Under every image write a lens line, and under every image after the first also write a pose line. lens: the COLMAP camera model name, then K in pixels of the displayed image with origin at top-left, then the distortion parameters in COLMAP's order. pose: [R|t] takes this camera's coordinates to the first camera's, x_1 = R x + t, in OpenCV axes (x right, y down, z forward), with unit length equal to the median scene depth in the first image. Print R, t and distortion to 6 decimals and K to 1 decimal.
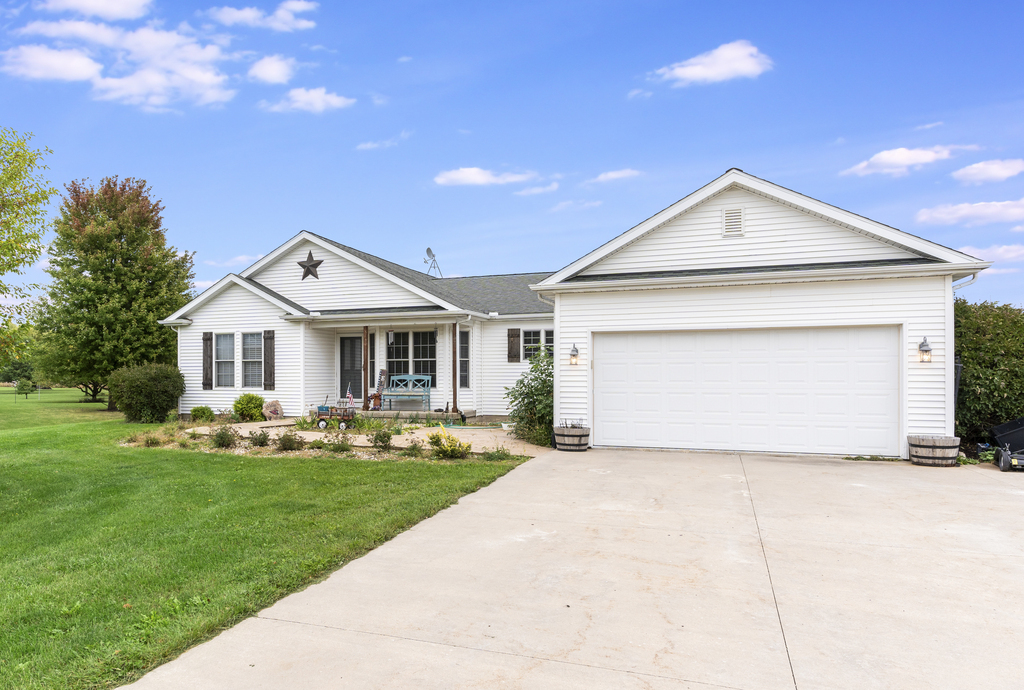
lens RADIAL K [[678.7, 0, 437.7], [0, 678.7, 365.8], [0, 0, 1]] dist [-0.006121, -0.001407]
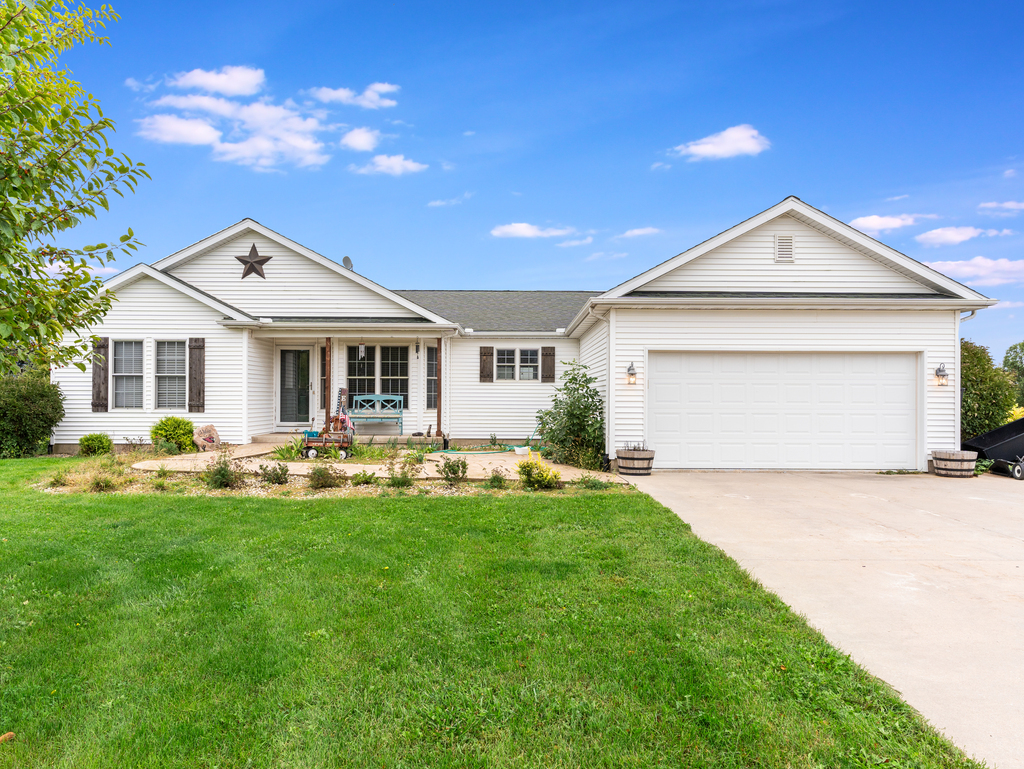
lens RADIAL K [[659.4, 0, 515.3], [0, 659.4, 388.3], [0, 0, 1]] dist [0.000462, 0.000714]
pose [[0.925494, 0.011834, 0.378578, -0.198902], [-0.011262, 0.999930, -0.003726, 0.006266], [-0.378595, -0.000815, 0.925562, 0.136559]]
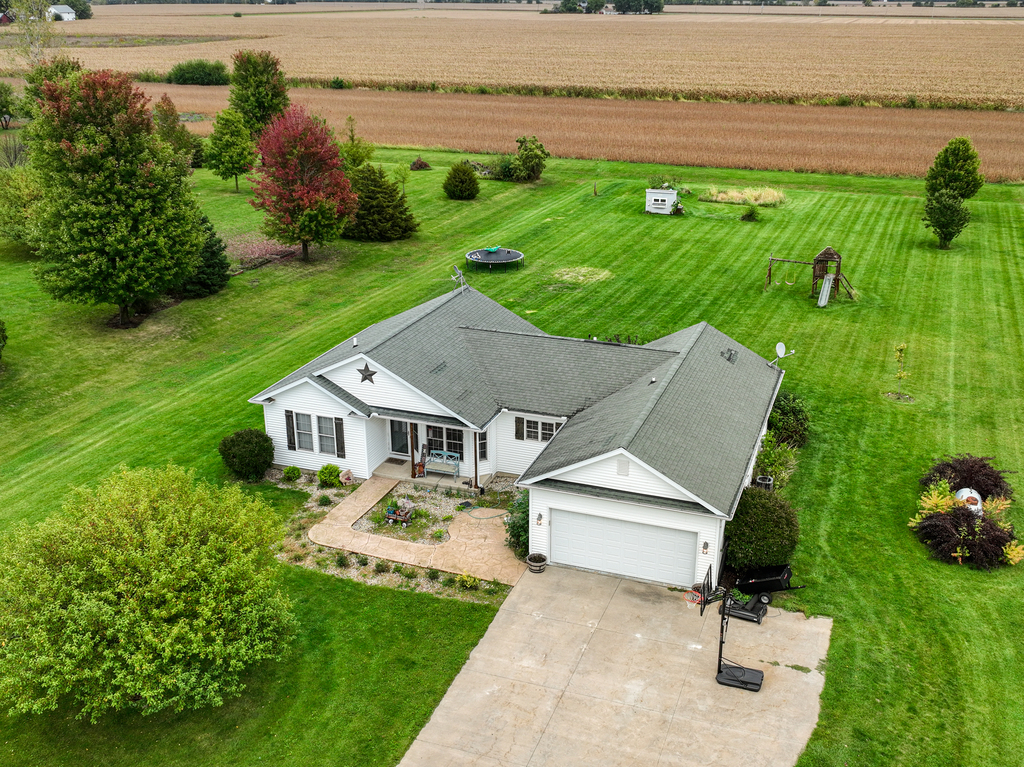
lens RADIAL K [[1029.2, 0, 519.0], [0, 1029.2, 382.8], [0, 0, 1]] dist [0.010497, 0.008659]
pose [[0.999143, -0.012709, 0.039389, 0.030526], [-0.002513, 0.931310, 0.364220, -0.880956], [-0.041312, -0.364007, 0.930480, -0.910988]]
